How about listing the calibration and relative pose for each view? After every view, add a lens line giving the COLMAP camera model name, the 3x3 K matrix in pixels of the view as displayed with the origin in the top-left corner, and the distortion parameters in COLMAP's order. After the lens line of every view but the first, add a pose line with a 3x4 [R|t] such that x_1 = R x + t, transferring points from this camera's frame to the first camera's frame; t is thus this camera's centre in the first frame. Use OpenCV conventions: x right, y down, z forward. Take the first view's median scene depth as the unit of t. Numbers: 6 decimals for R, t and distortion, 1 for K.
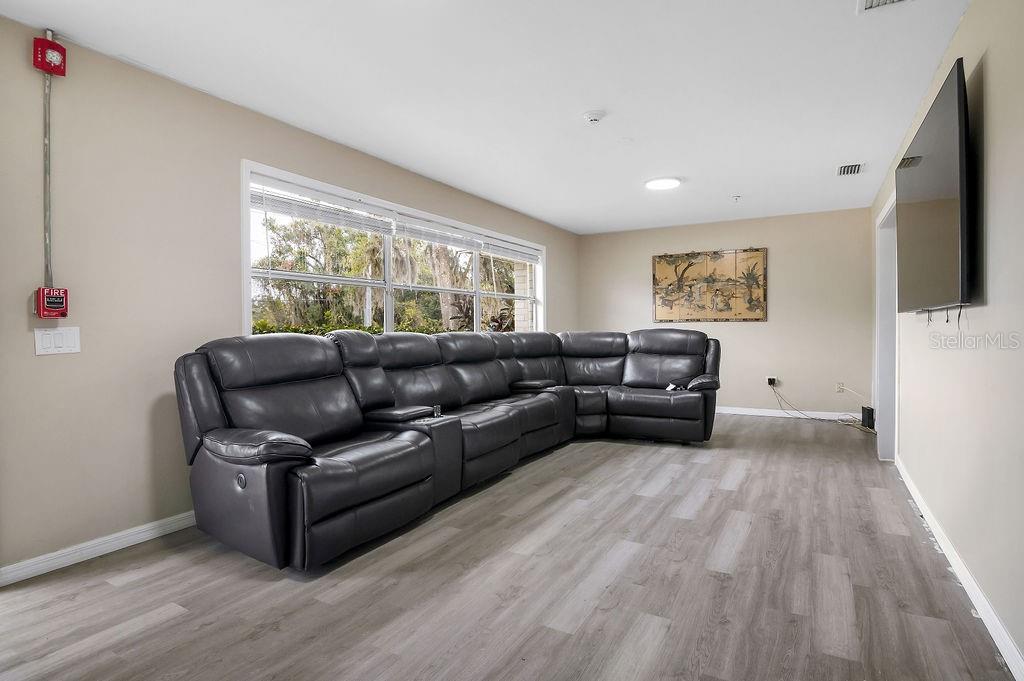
lens RADIAL K [[520.1, 0, 512.0], [0, 520.1, 340.5], [0, 0, 1]] dist [-0.017774, -0.000436]
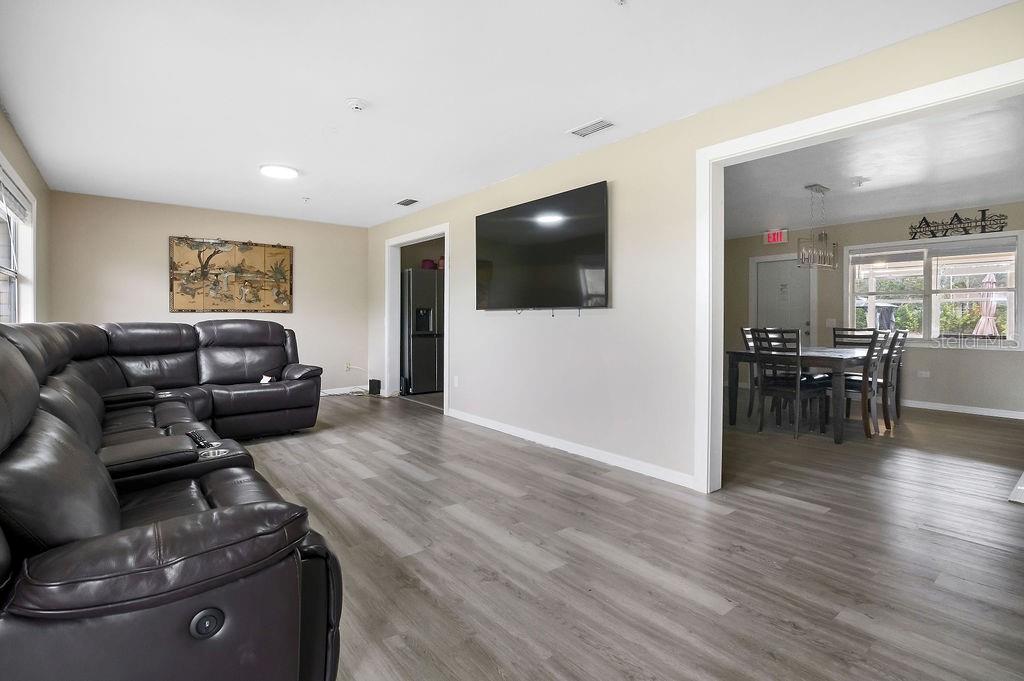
lens RADIAL K [[496.5, 0, 484.4], [0, 496.5, 326.2], [0, 0, 1]] dist [-0.021942, -0.000065]
pose [[0.391070, -0.007346, 0.920332, -0.572392], [0.018406, 0.999831, 0.000159, -0.003227], [-0.920177, 0.016878, 0.391139, 0.387073]]
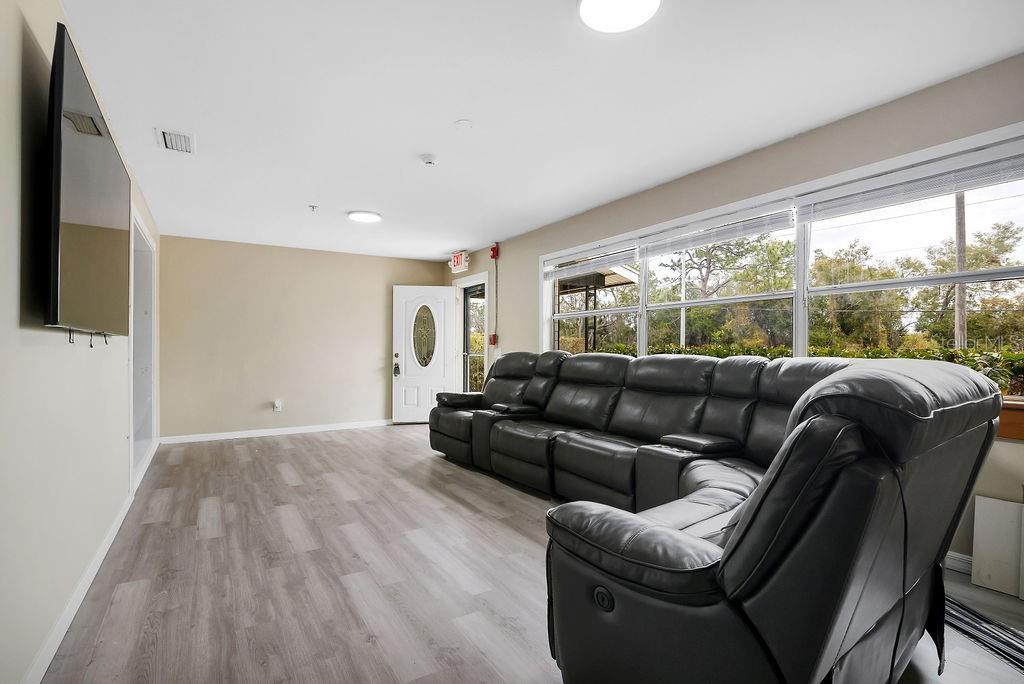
lens RADIAL K [[463.3, 0, 512.0], [0, 463.3, 342.0], [0, 0, 1]] dist [-0.004094, 0.000007]
pose [[-0.443716, -0.005154, -0.896153, 0.920573], [-0.018727, 0.999818, 0.003522, -0.046406], [0.895972, 0.018345, -0.443732, 1.515678]]
